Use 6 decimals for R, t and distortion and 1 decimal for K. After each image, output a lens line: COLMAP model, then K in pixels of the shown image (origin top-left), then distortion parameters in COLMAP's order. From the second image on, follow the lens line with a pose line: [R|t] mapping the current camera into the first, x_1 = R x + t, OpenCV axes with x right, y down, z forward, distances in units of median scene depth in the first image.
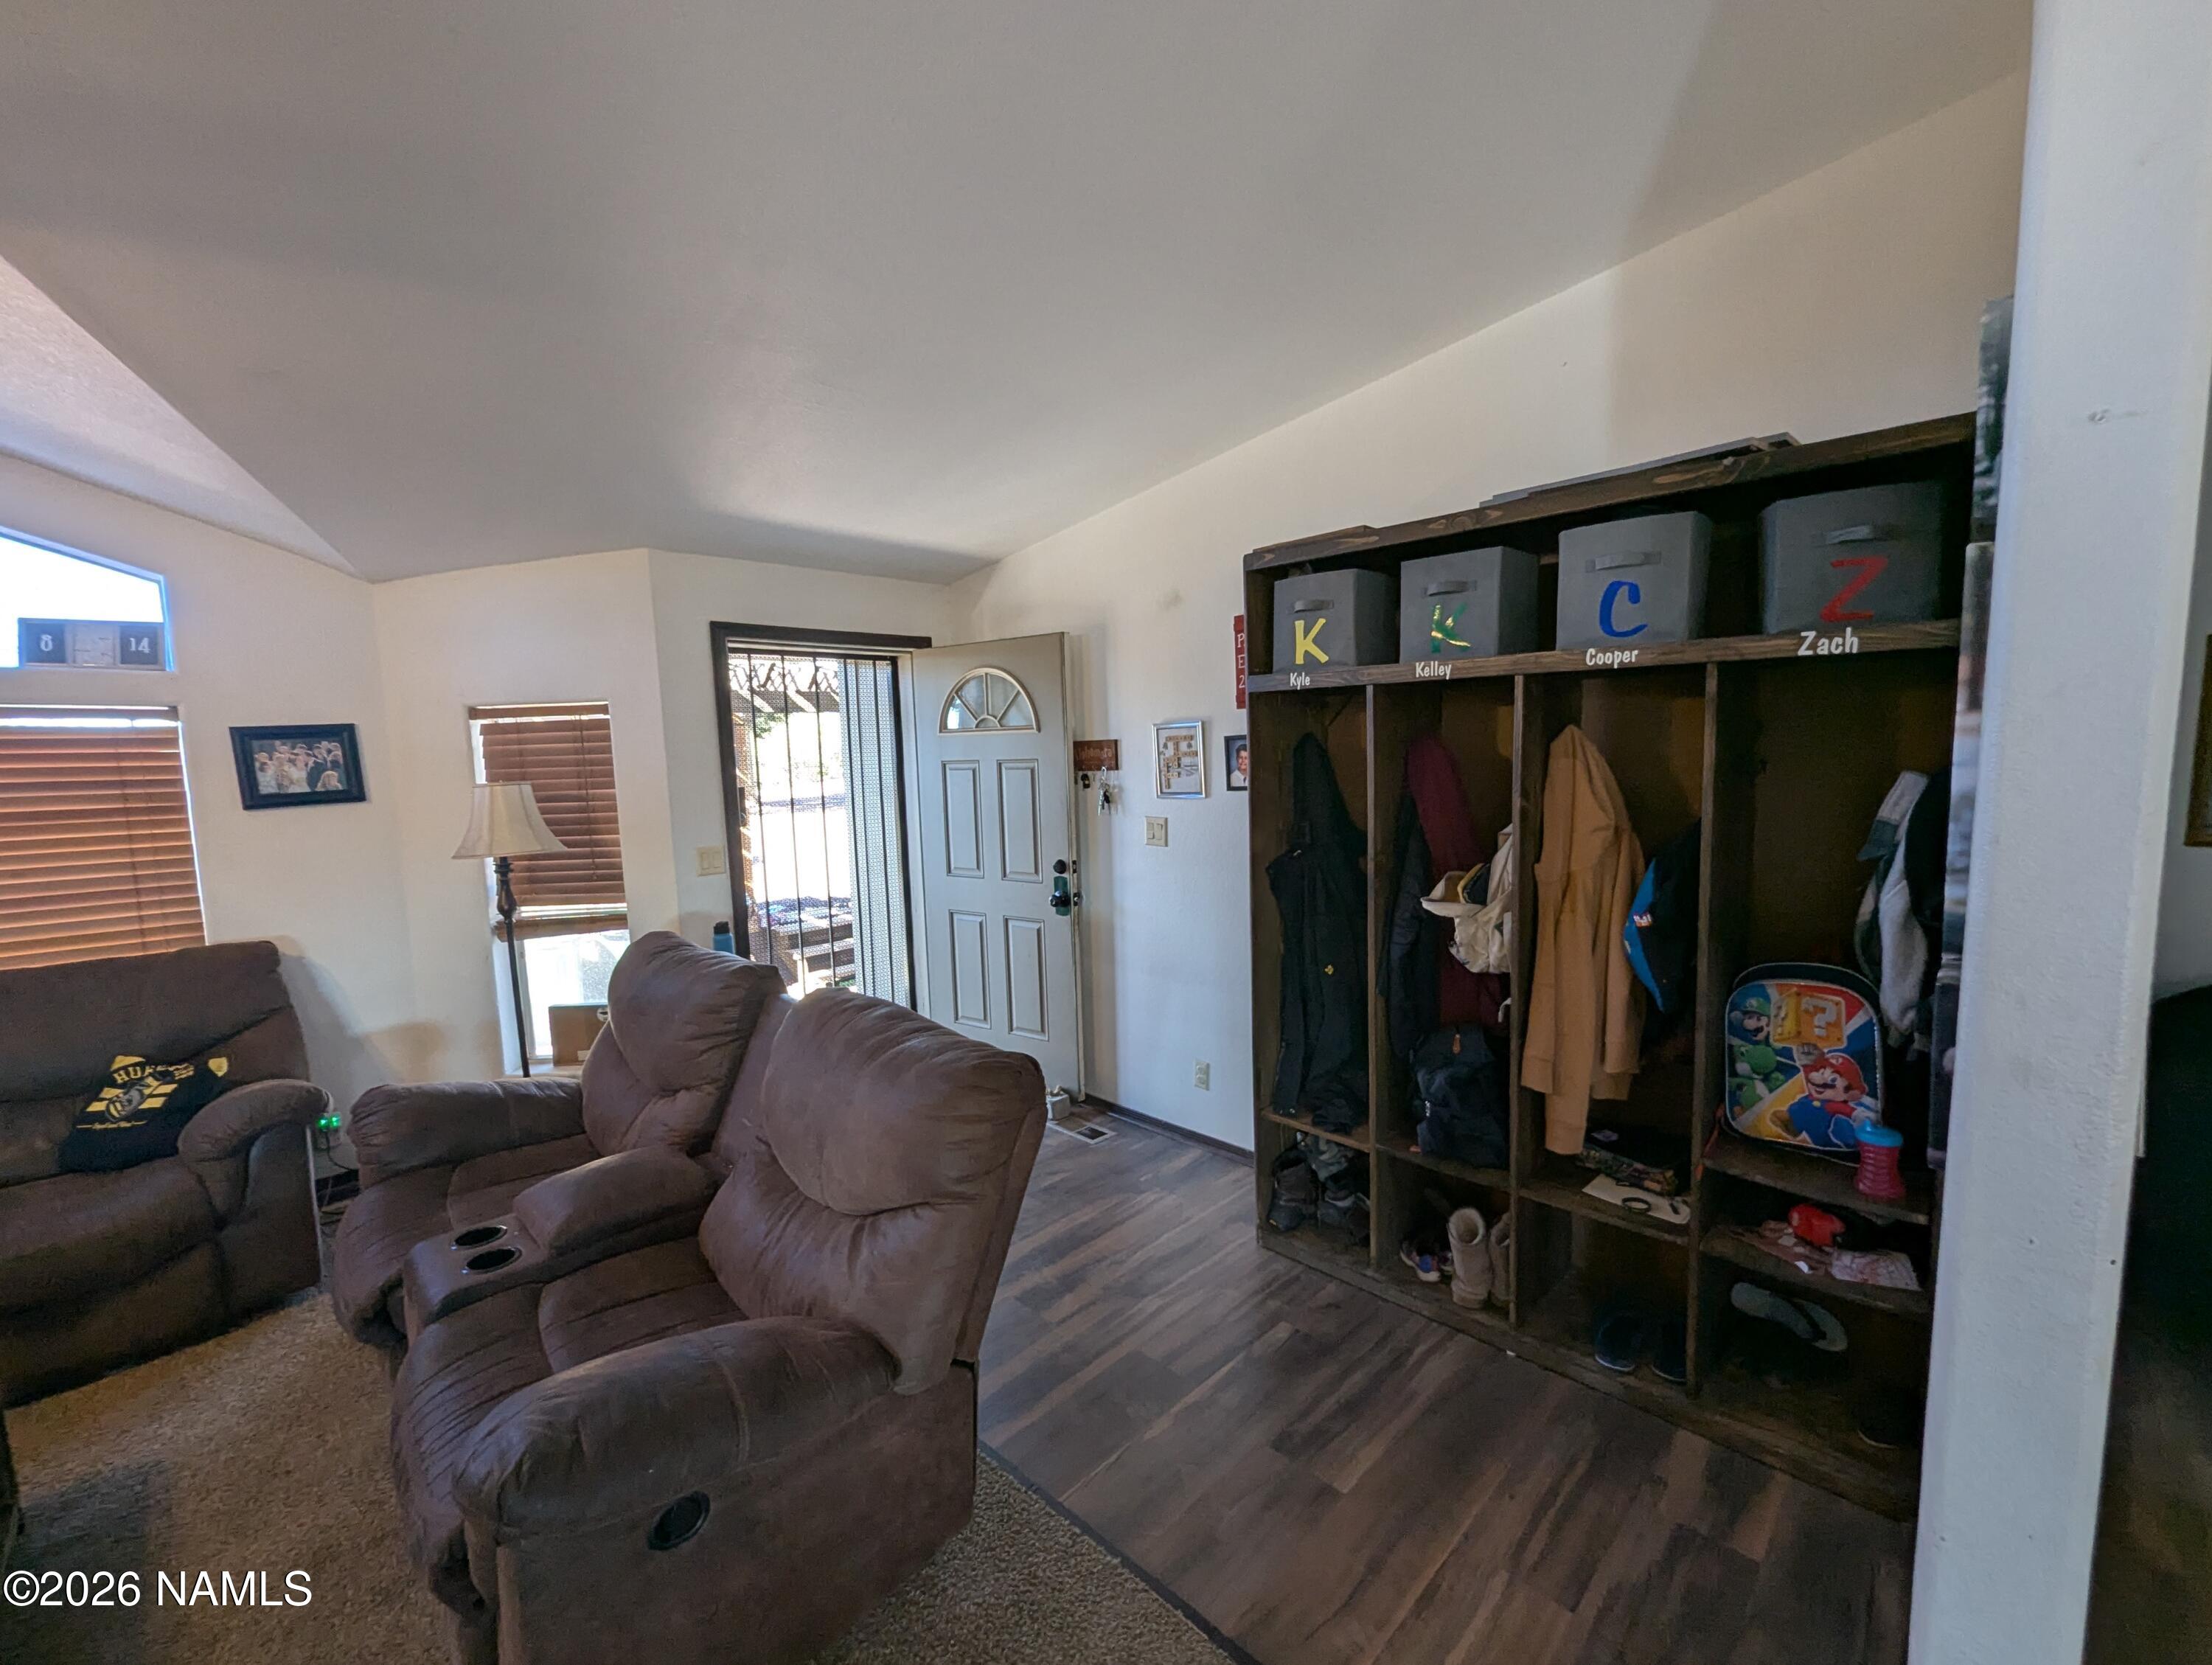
lens RADIAL K [[927.5, 0, 1114.2], [0, 927.5, 847.2], [0, 0, 1]] dist [0.000104, 0.000361]
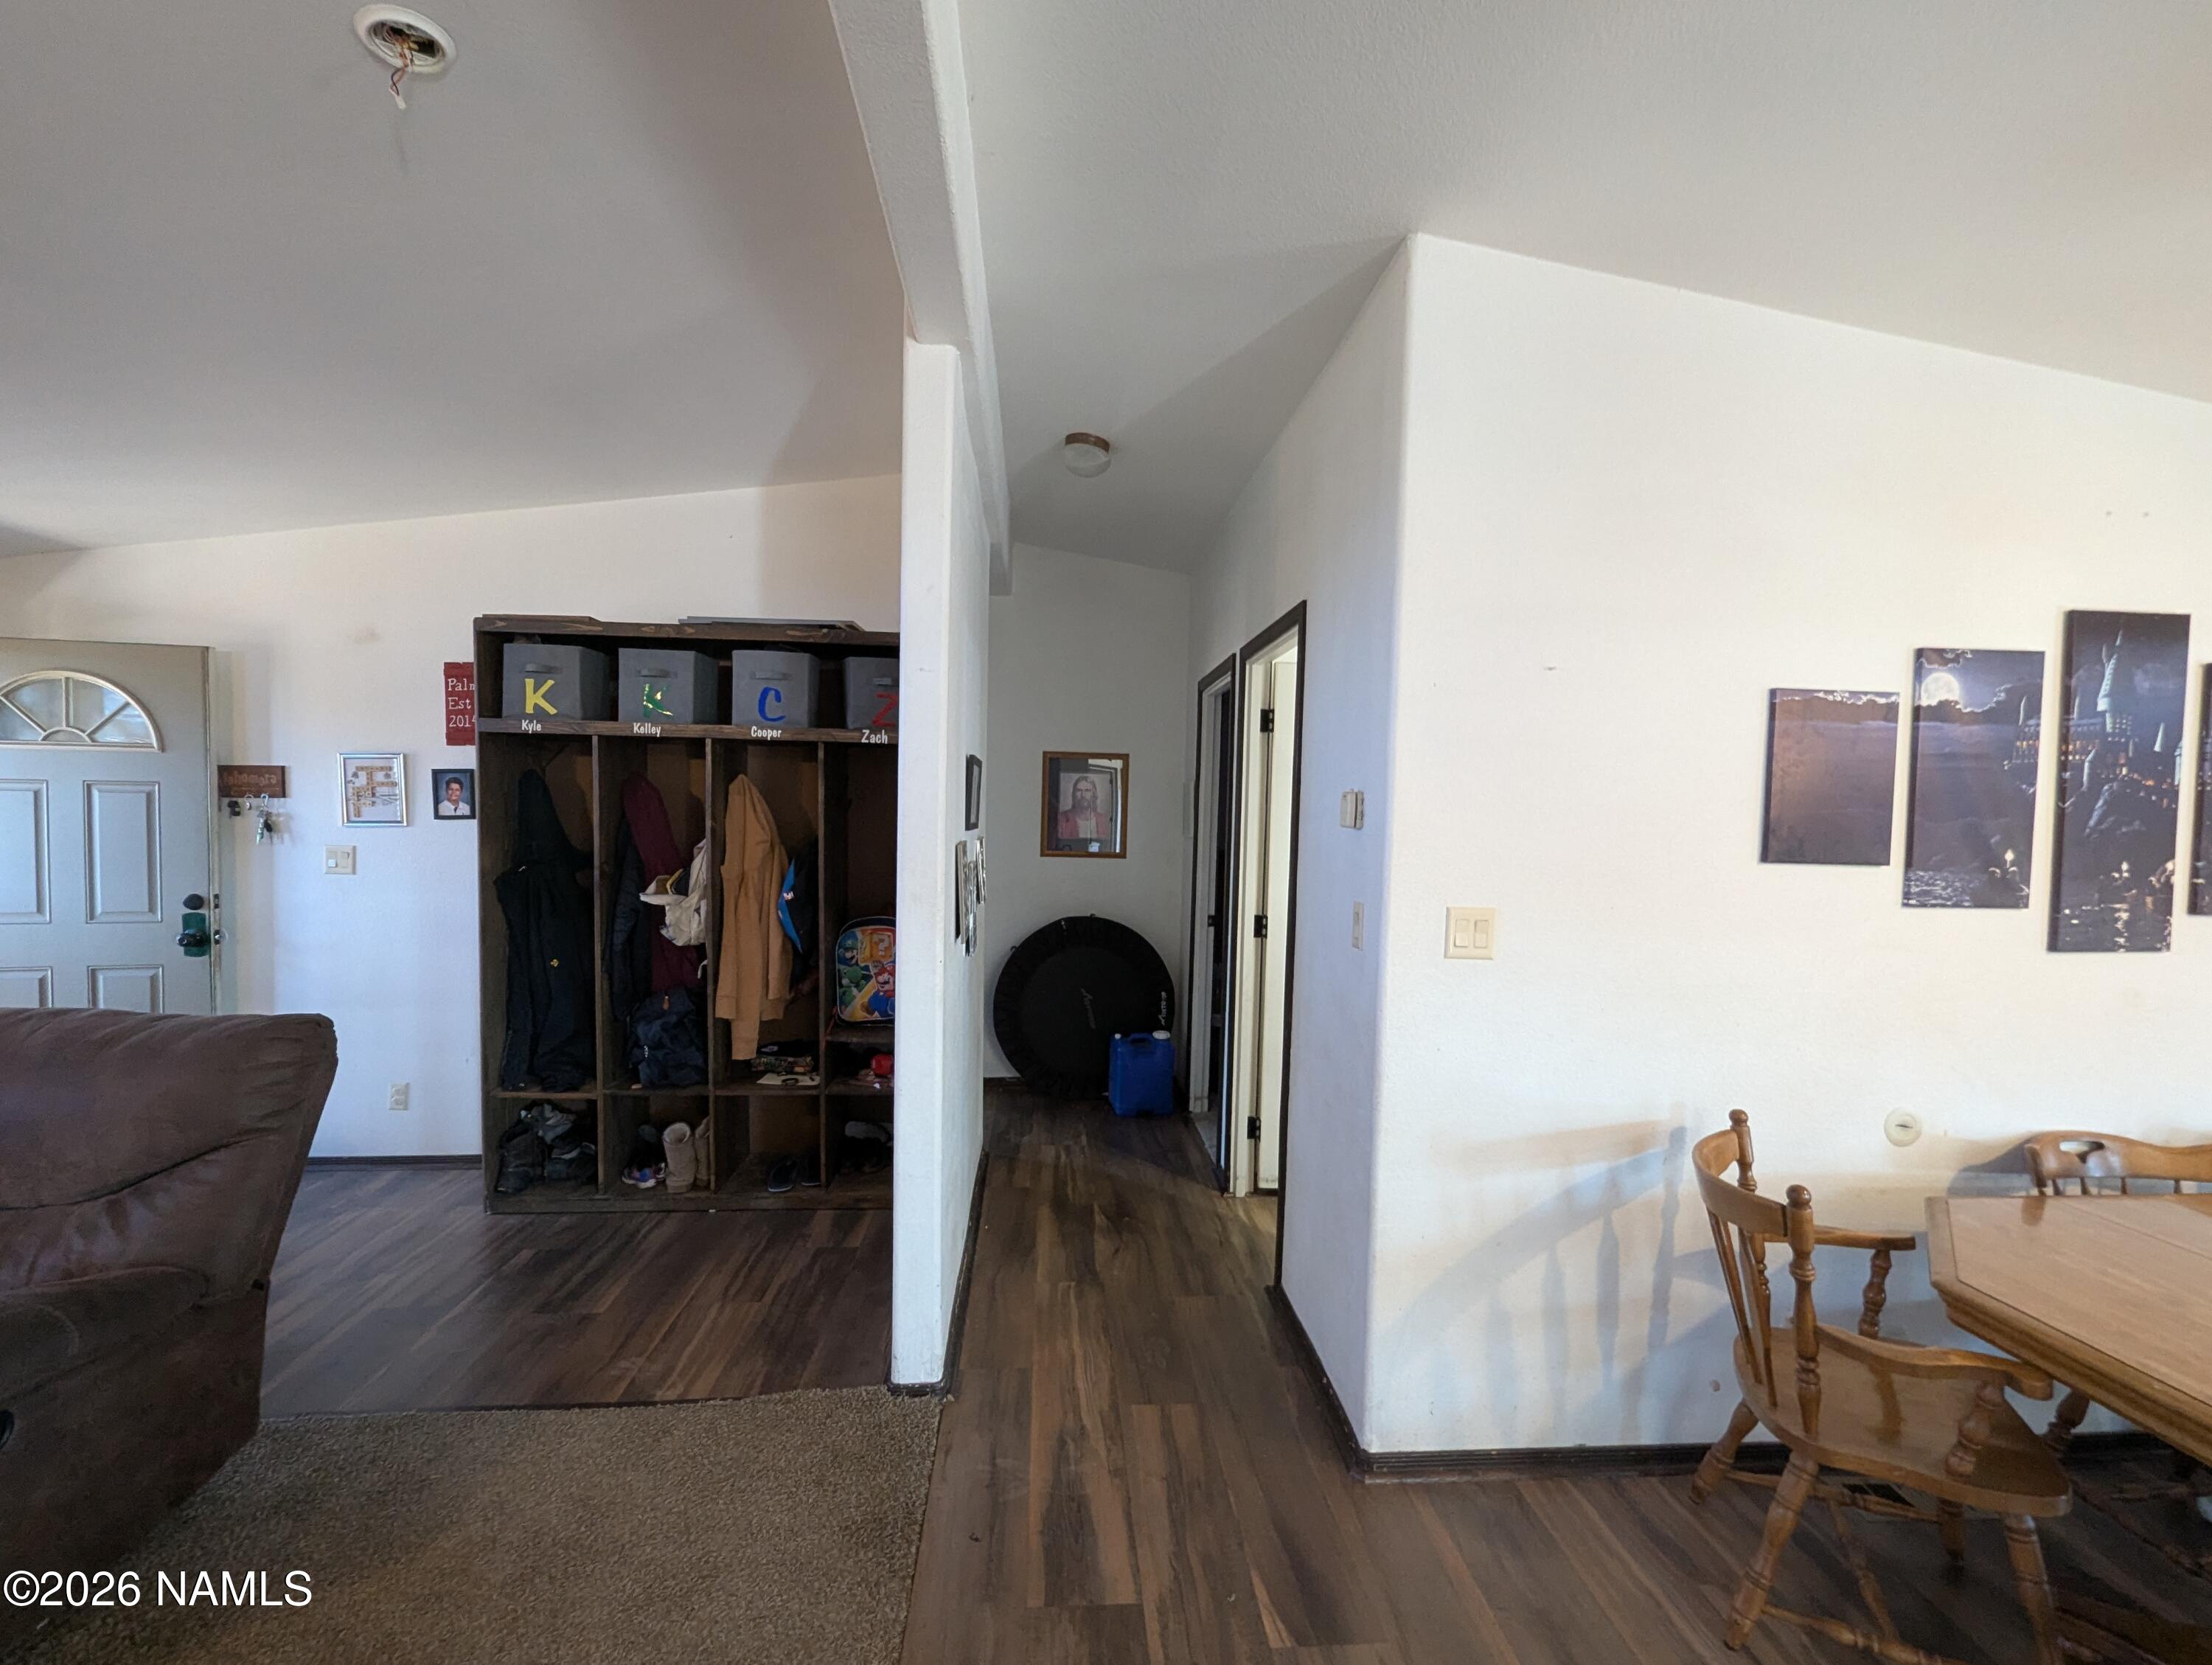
lens RADIAL K [[927.5, 0, 1109.8], [0, 927.5, 840.7], [0, 0, 1]] dist [0.000104, 0.000361]
pose [[0.661390, 0.010023, 0.749975, -0.197863], [0.045630, 0.997521, -0.053572, 0.068317], [-0.748653, 0.069653, 0.659293, -0.356430]]
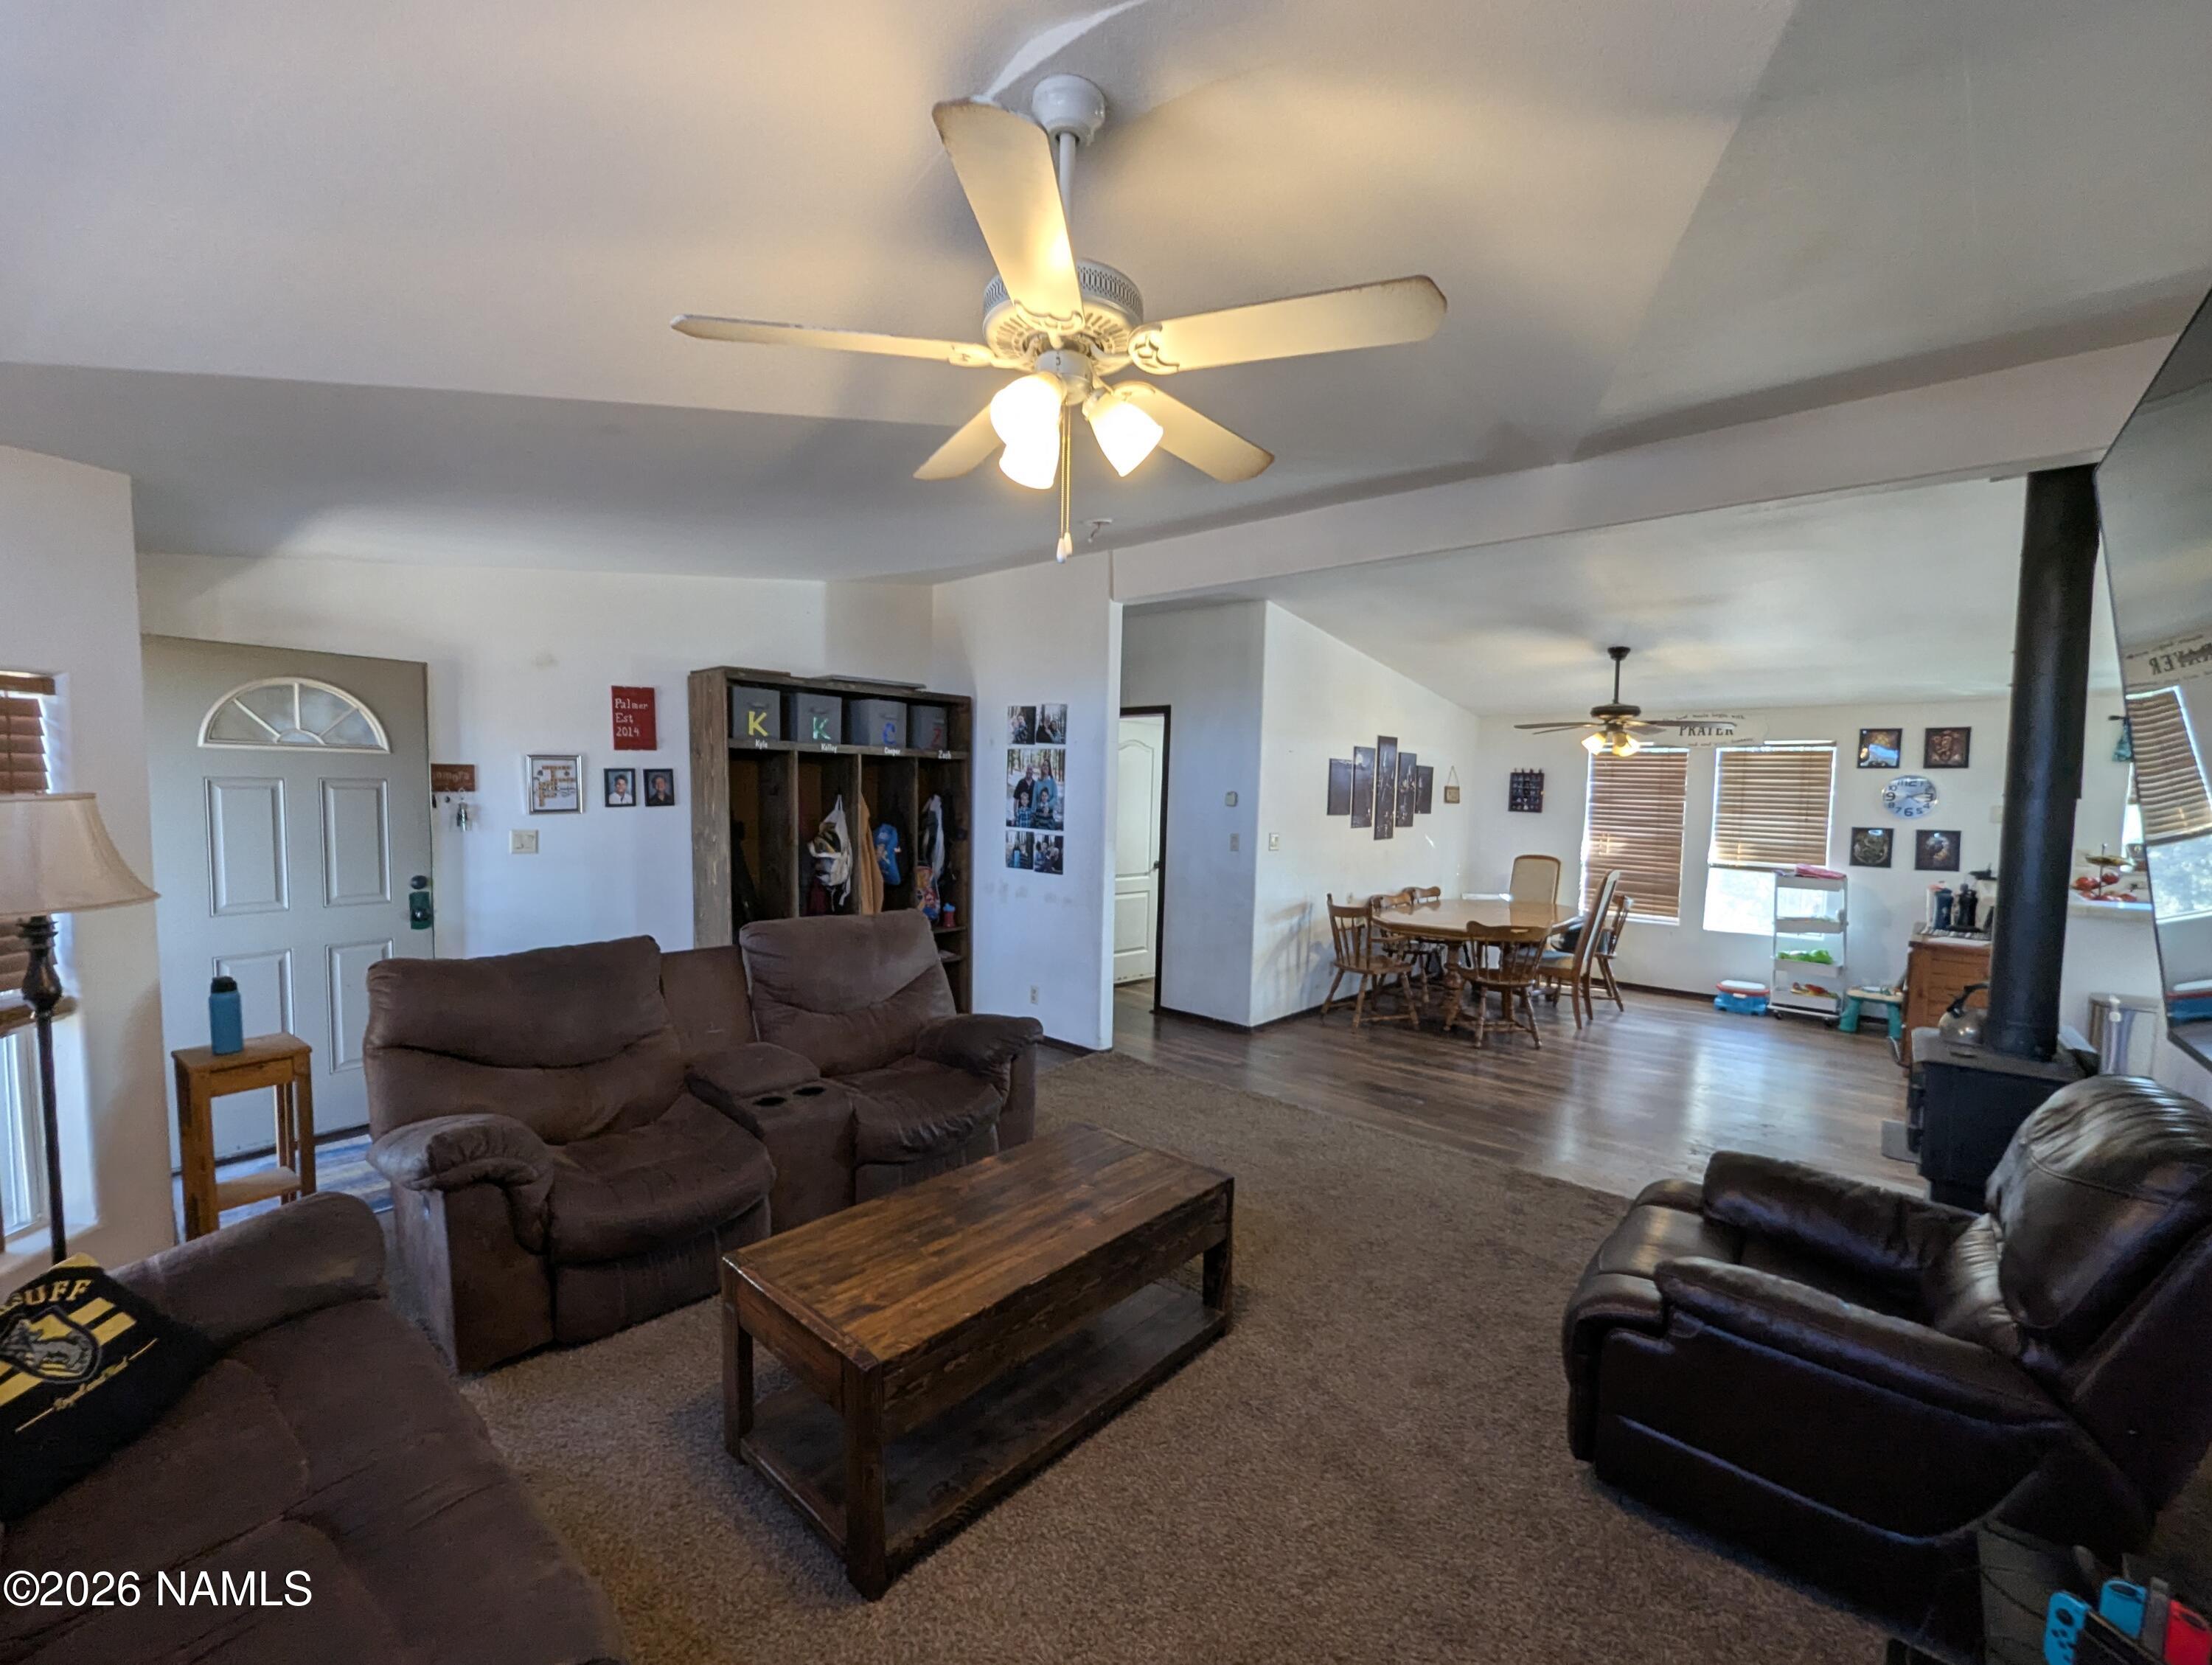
lens RADIAL K [[927.5, 0, 1112.1], [0, 927.5, 845.8], [0, 0, 1]] dist [0.000104, 0.000361]
pose [[-0.038091, -0.041188, 0.998425, -1.529828], [0.086170, 0.995293, 0.044346, 0.000854], [-0.995552, 0.087723, -0.034363, 0.341665]]
